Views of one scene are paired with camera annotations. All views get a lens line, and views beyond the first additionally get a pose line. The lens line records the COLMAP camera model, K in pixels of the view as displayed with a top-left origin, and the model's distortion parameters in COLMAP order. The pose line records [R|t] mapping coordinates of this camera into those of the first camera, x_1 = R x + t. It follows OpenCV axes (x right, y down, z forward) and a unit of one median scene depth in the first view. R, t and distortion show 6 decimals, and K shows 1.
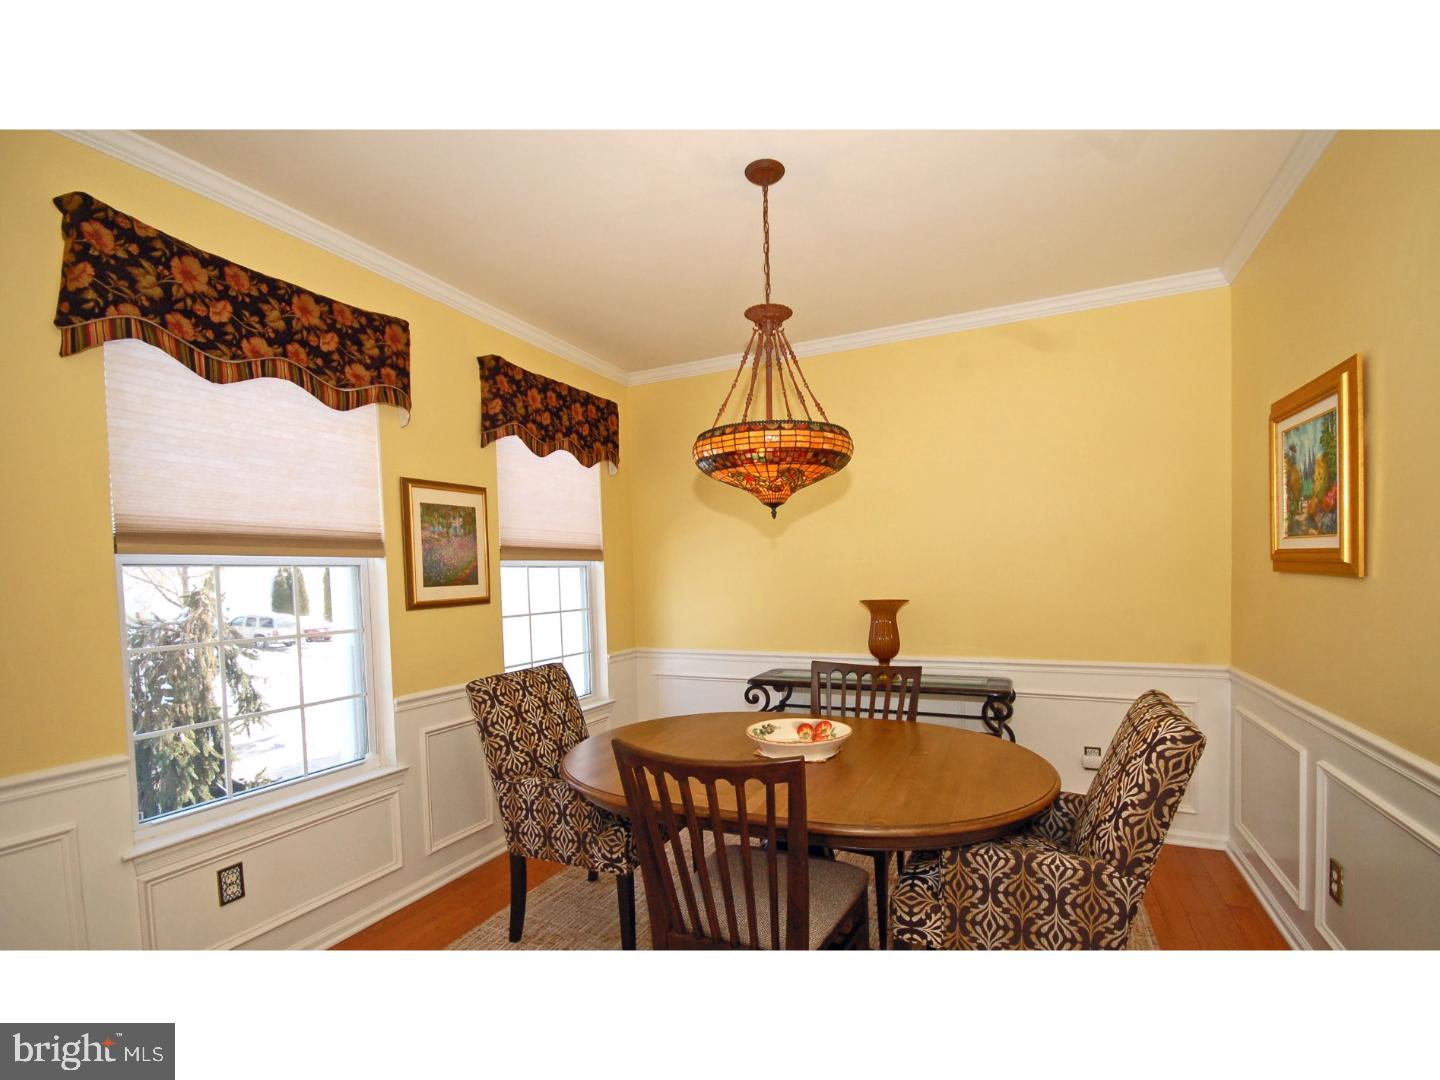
lens RADIAL K [[635.5, 0, 760.6], [0, 635.5, 597.0], [0, 0, 1]] dist [0.000043, -0.014290]
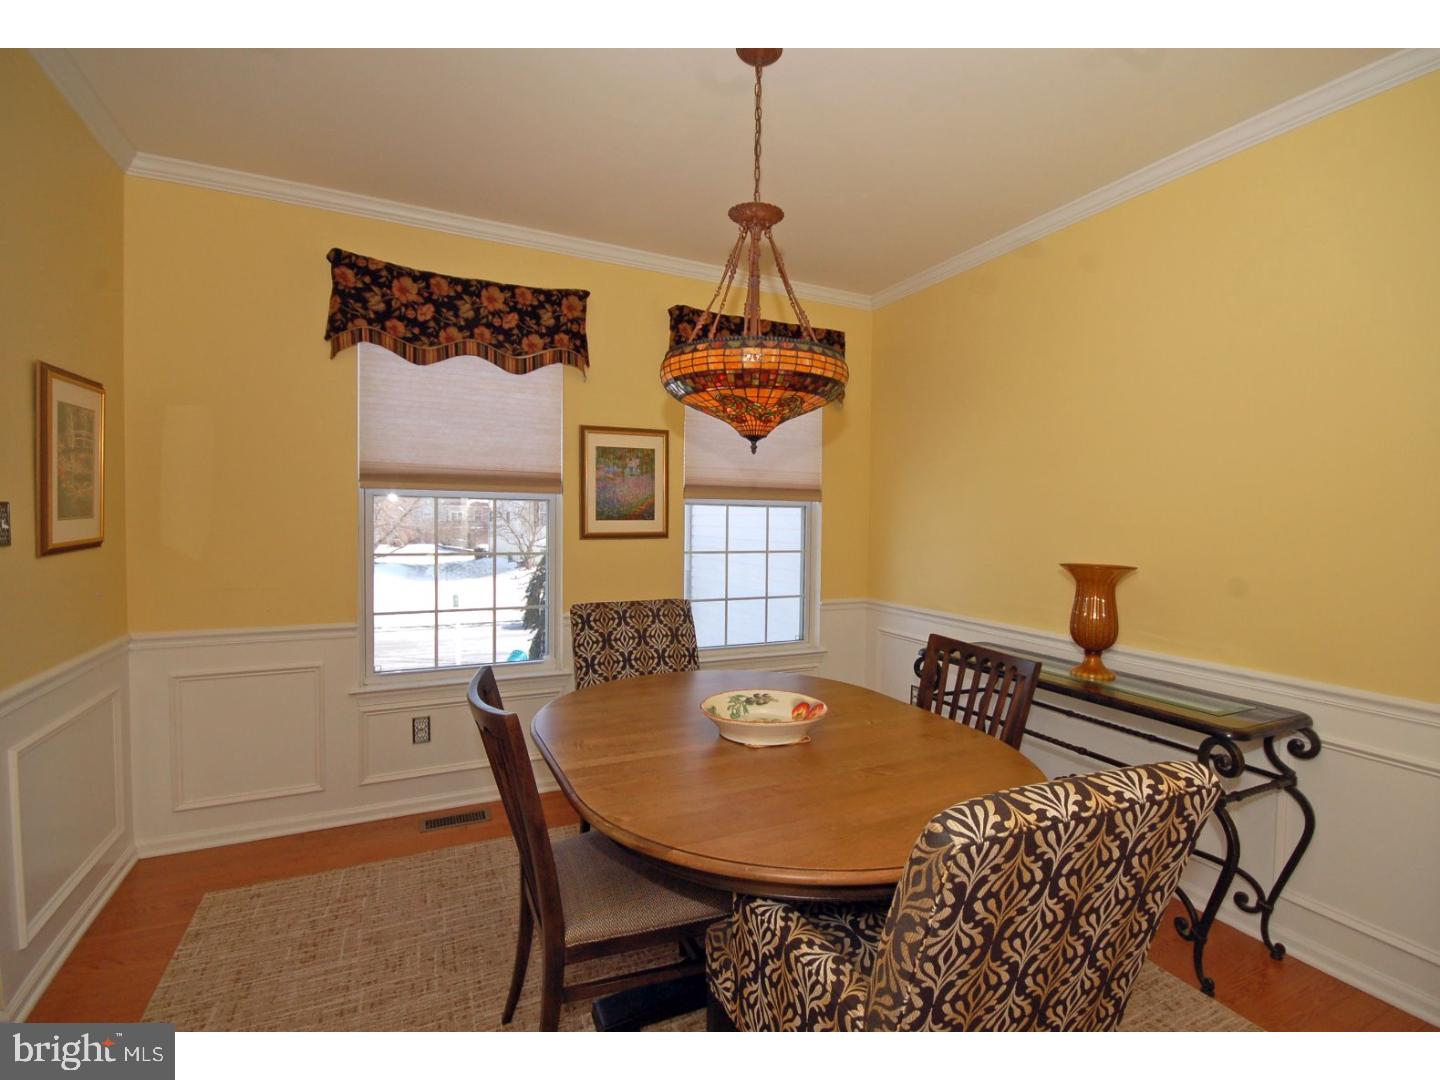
lens RADIAL K [[673.6, 0, 719.6], [0, 673.6, 540.5], [0, 0, 1]] dist [-0.020176, -0.000050]
pose [[0.764100, 0.058050, -0.642480, 0.511198], [-0.056738, 0.998131, 0.022706, -0.022931], [0.642597, 0.019103, 0.765966, 0.257167]]
